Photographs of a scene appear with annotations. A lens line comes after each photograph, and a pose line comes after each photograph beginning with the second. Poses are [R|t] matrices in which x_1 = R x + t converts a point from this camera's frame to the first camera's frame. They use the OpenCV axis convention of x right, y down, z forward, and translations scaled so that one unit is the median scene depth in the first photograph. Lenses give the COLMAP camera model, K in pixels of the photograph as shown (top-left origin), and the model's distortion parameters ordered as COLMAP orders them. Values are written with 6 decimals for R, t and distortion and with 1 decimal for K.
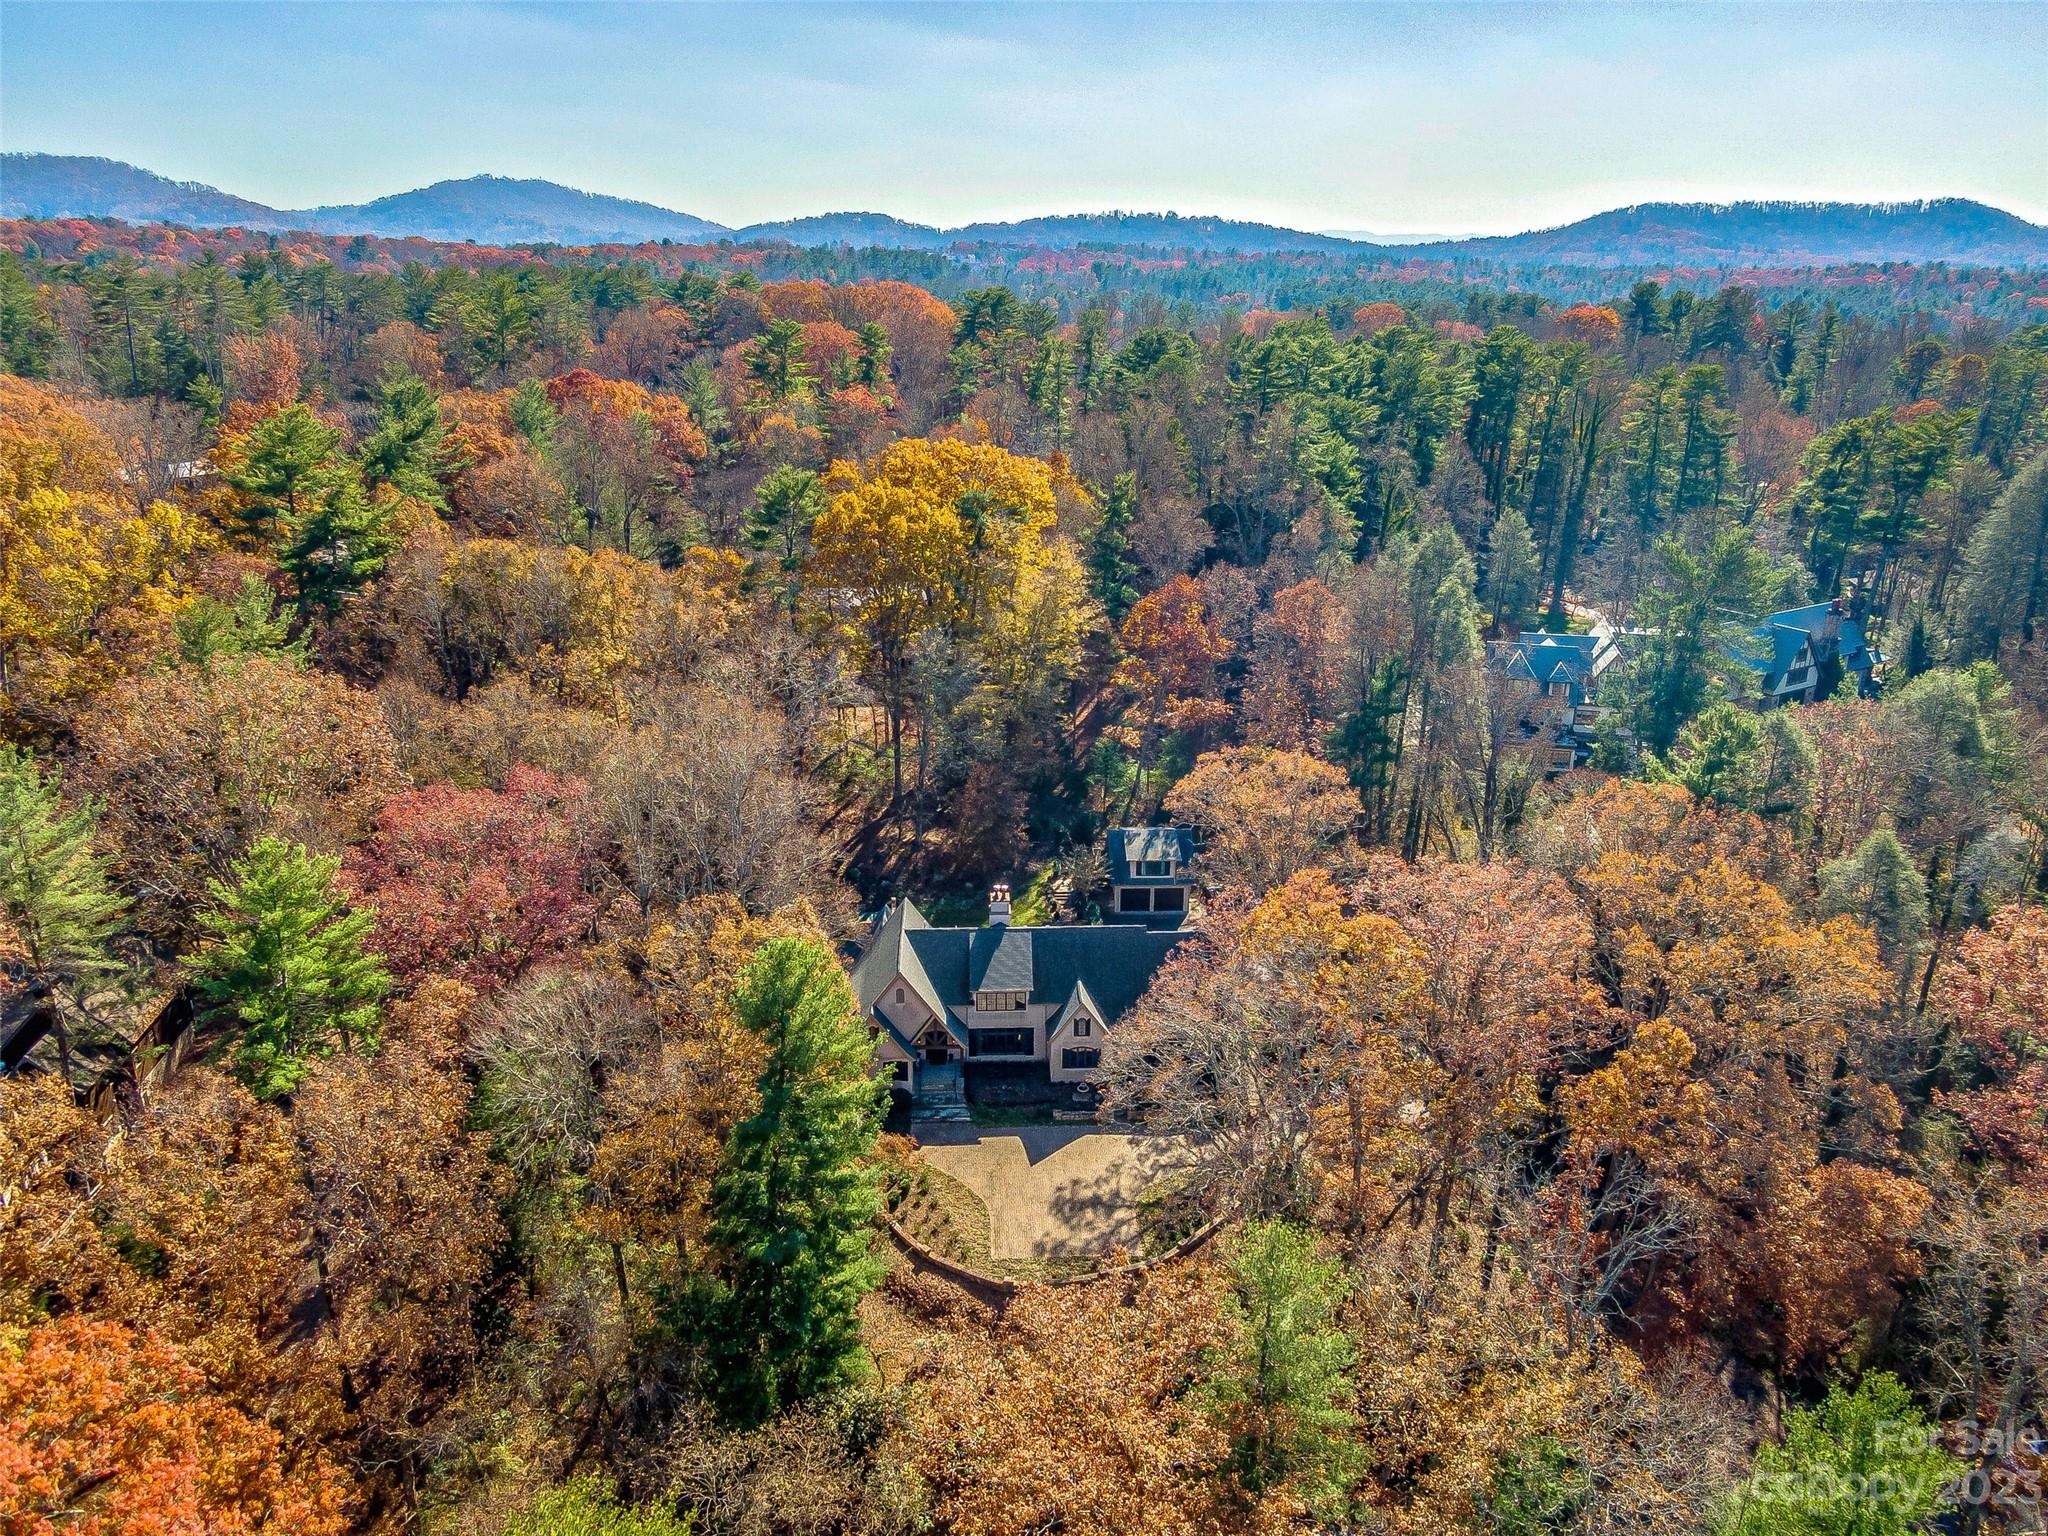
lens RADIAL K [[1421.9, 0, 1023.8], [0, 1421.9, 762.3], [0, 0, 1]] dist [0.001487, -0.003897]
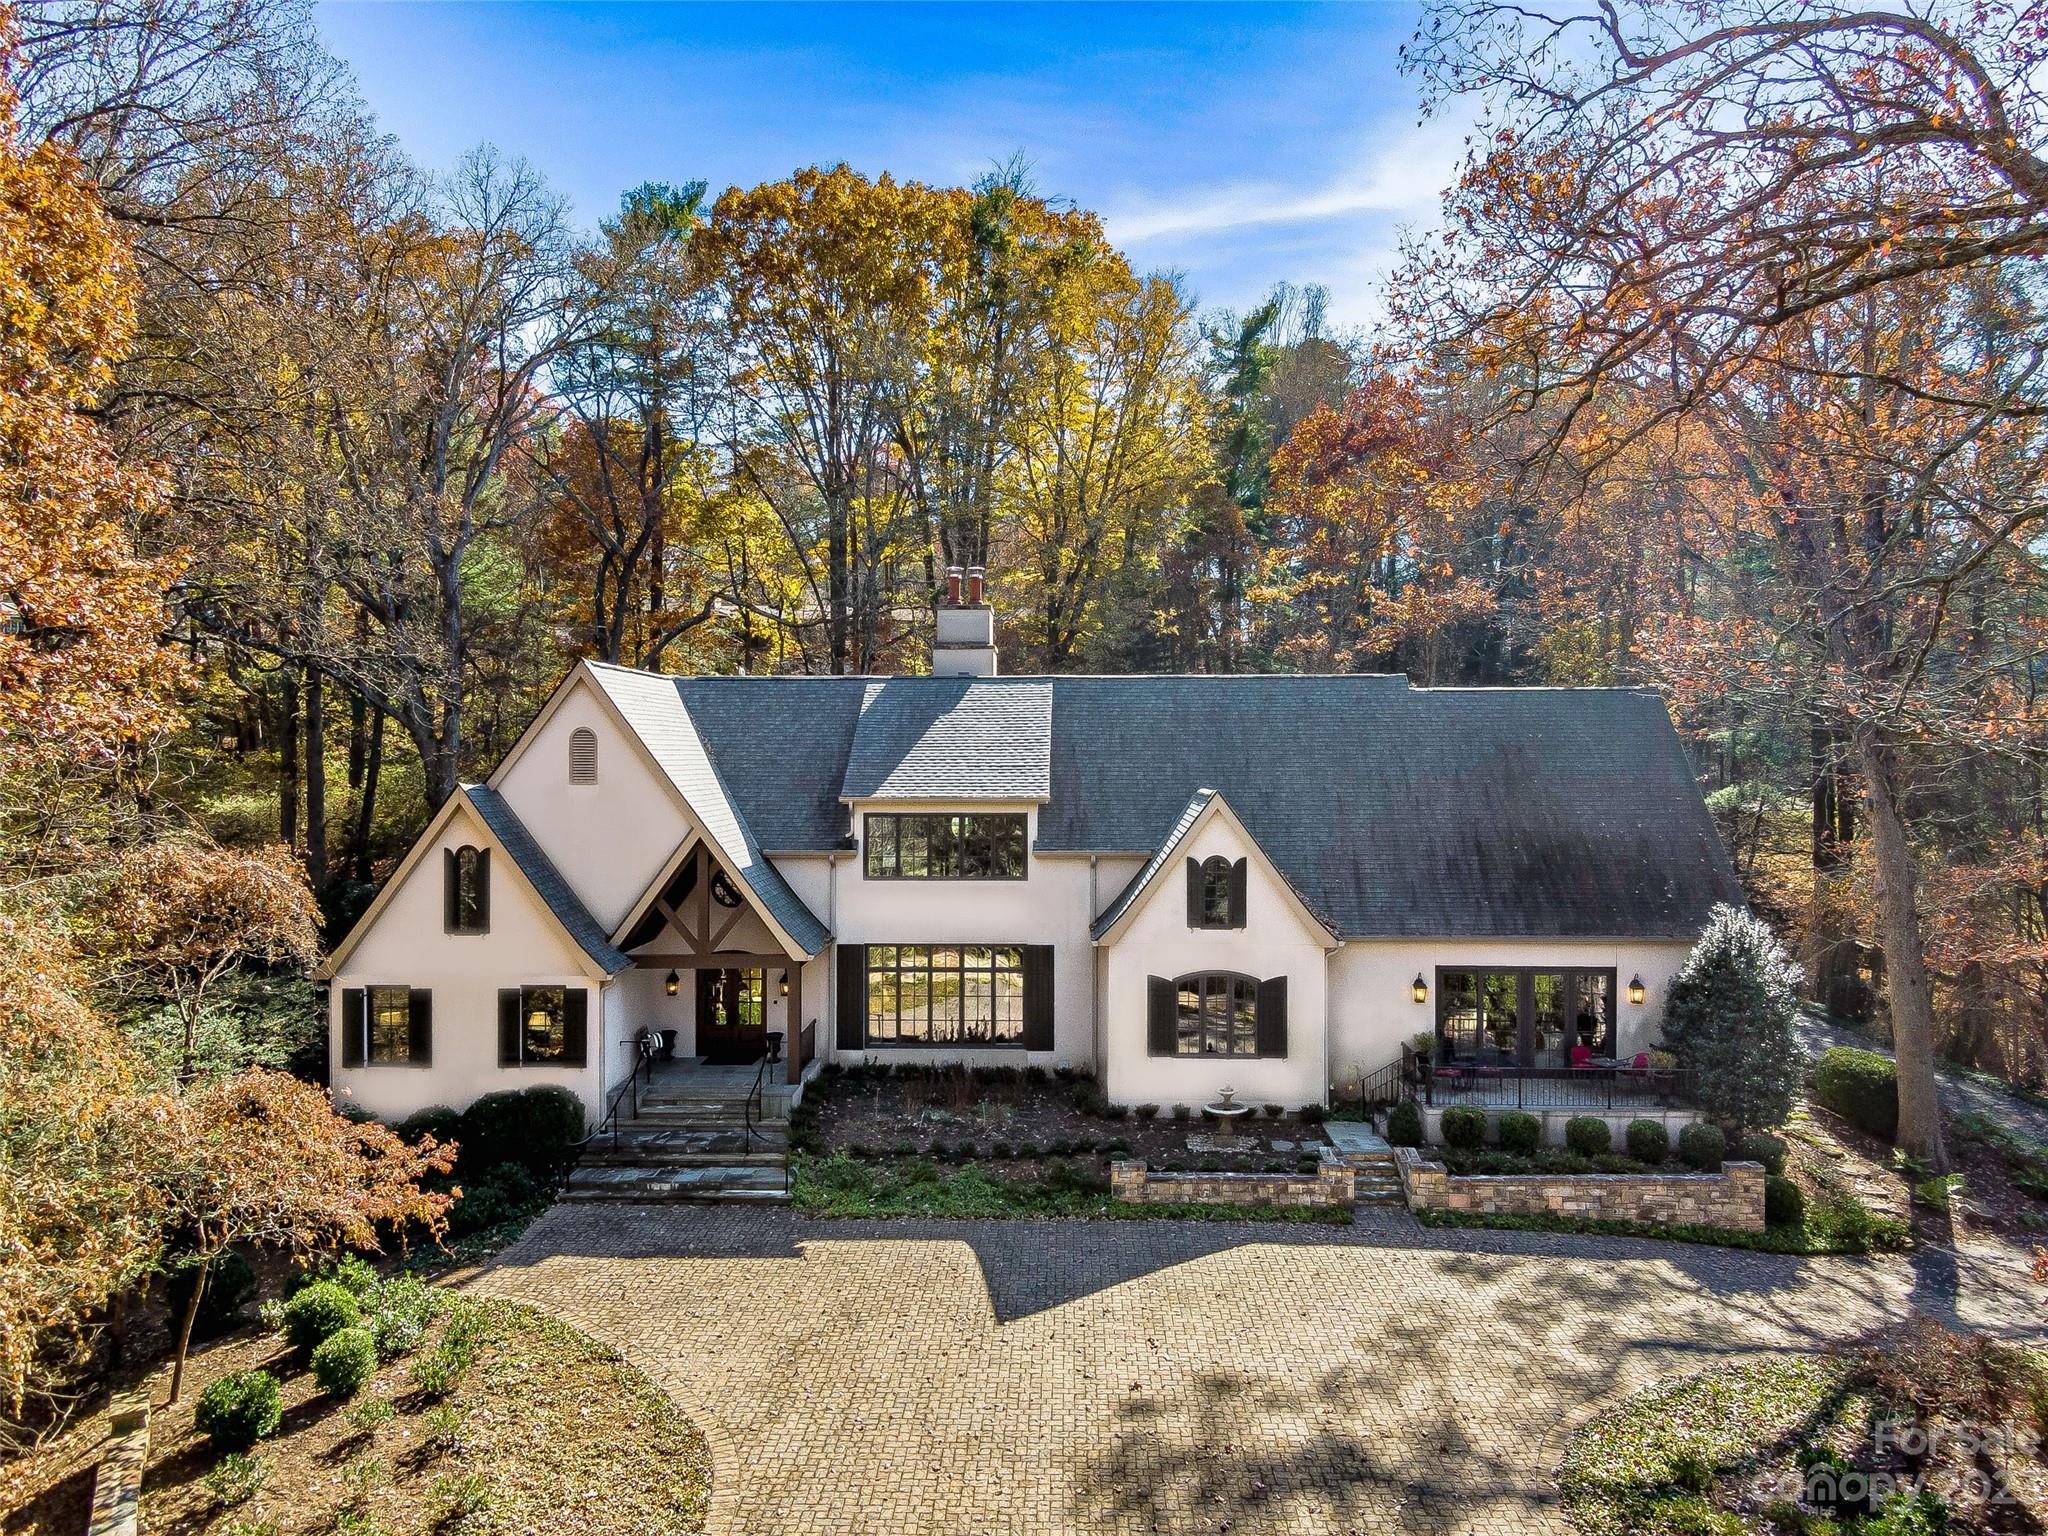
lens RADIAL K [[1421.9, 0, 1012.8], [0, 1421.9, 766.4], [0, 0, 1]] dist [0.001487, -0.003897]
pose [[0.997362, -0.003278, -0.072516, 0.015189], [-0.021426, 0.941177, -0.337233, 0.187985], [0.069356, 0.337898, 0.938624, 0.524933]]
